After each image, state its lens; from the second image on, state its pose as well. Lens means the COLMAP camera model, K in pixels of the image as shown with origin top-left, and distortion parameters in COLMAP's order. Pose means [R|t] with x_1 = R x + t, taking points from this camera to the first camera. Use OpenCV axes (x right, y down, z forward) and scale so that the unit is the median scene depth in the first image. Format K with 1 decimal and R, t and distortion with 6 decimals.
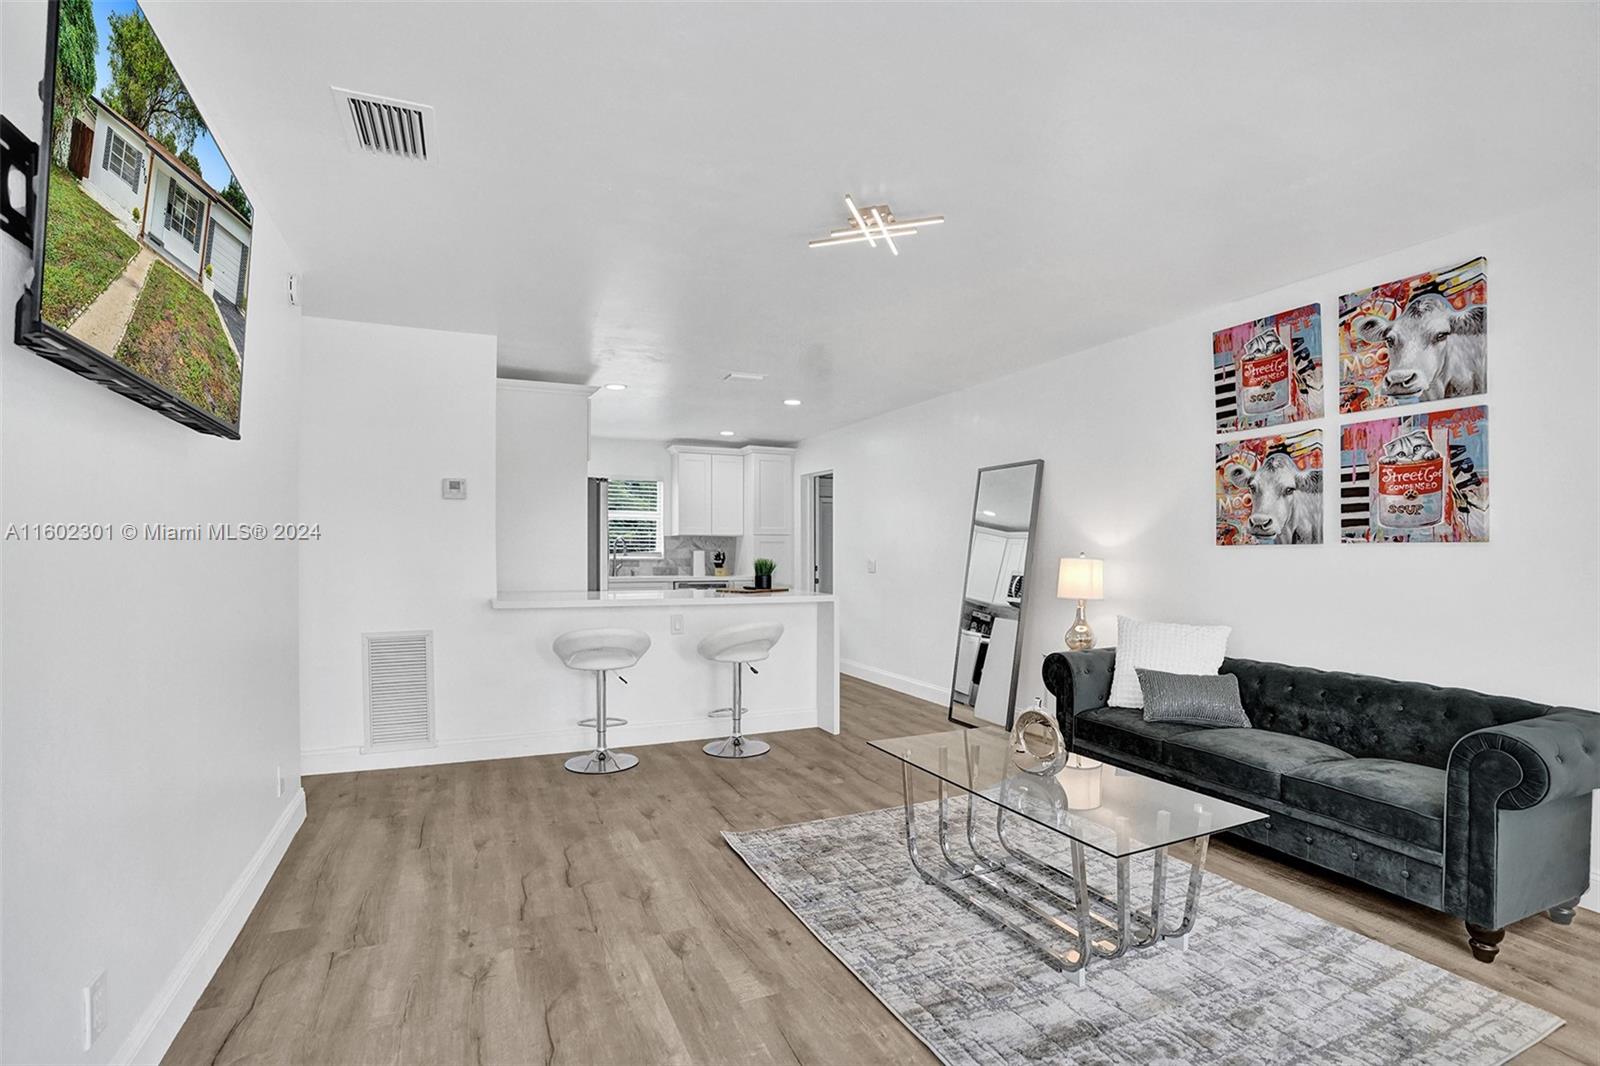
lens RADIAL K [[790.2, 0, 799.0], [0, 790.2, 542.7], [0, 0, 1]] dist [0.015787, 0.000363]
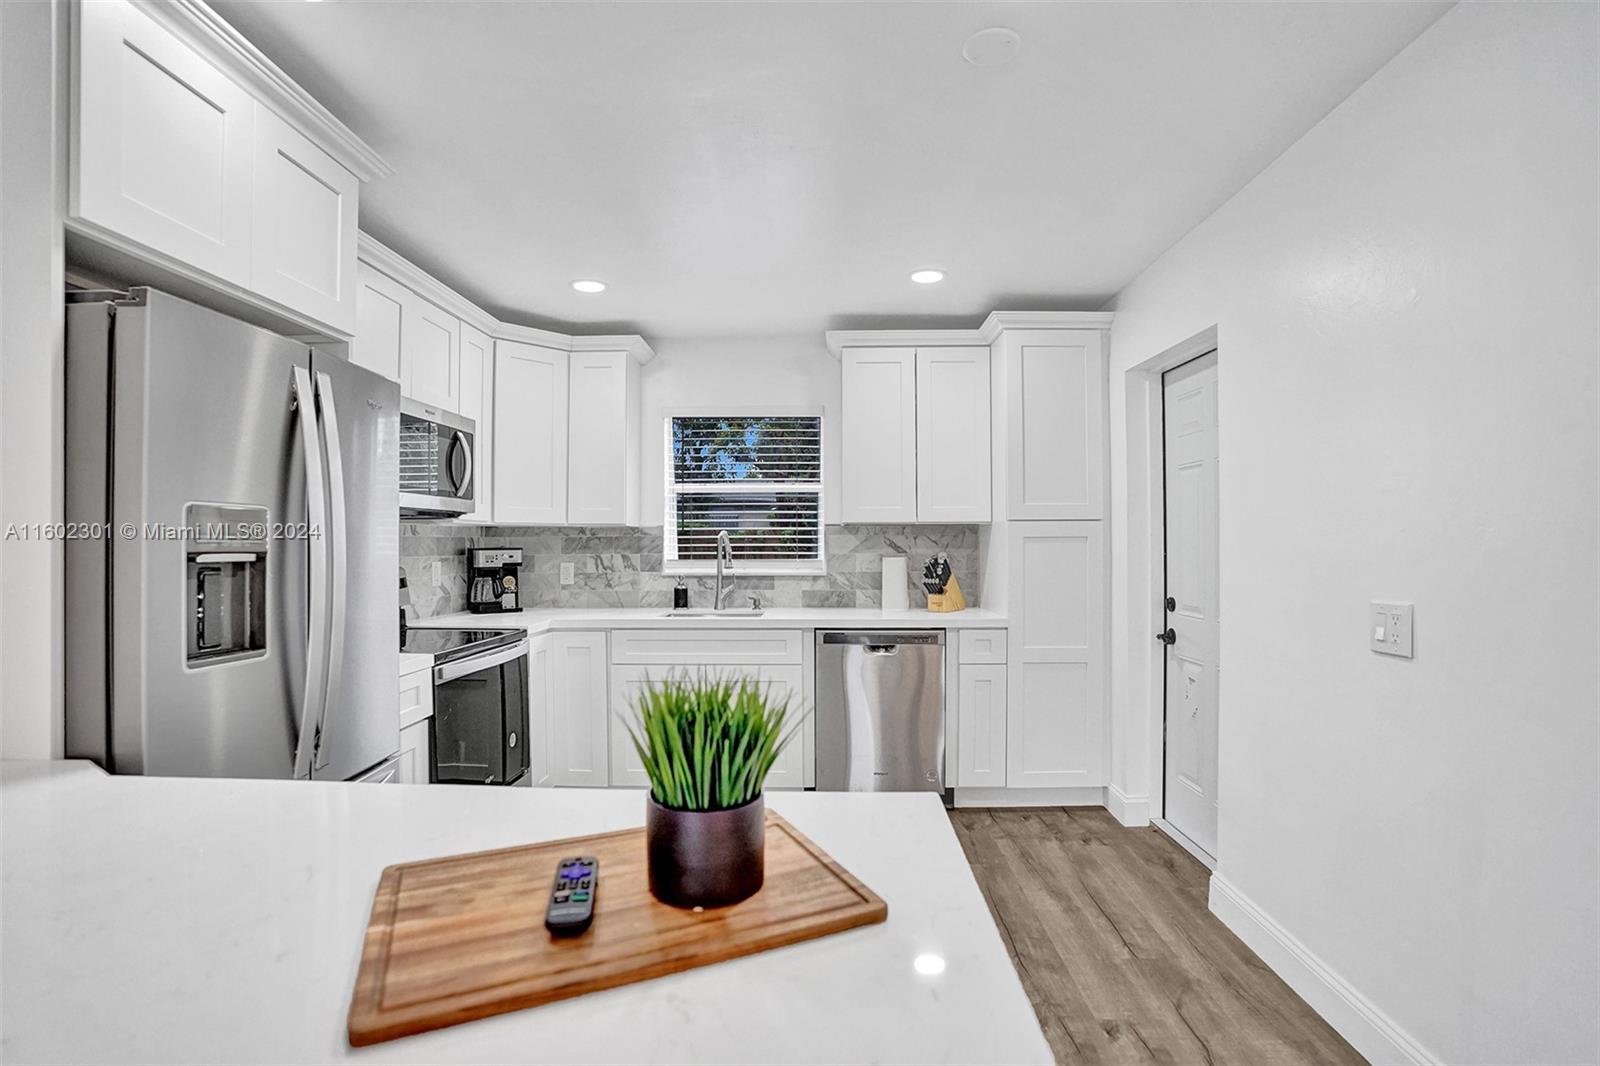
lens RADIAL K [[790.2, 0, 811.9], [0, 790.2, 530.5], [0, 0, 1]] dist [0.015787, 0.000363]
pose [[0.912491, -0.009826, -0.408980, 0.021373], [0.010239, 0.999947, -0.001179, -0.005441], [0.408970, -0.003112, 0.912543, 0.550688]]
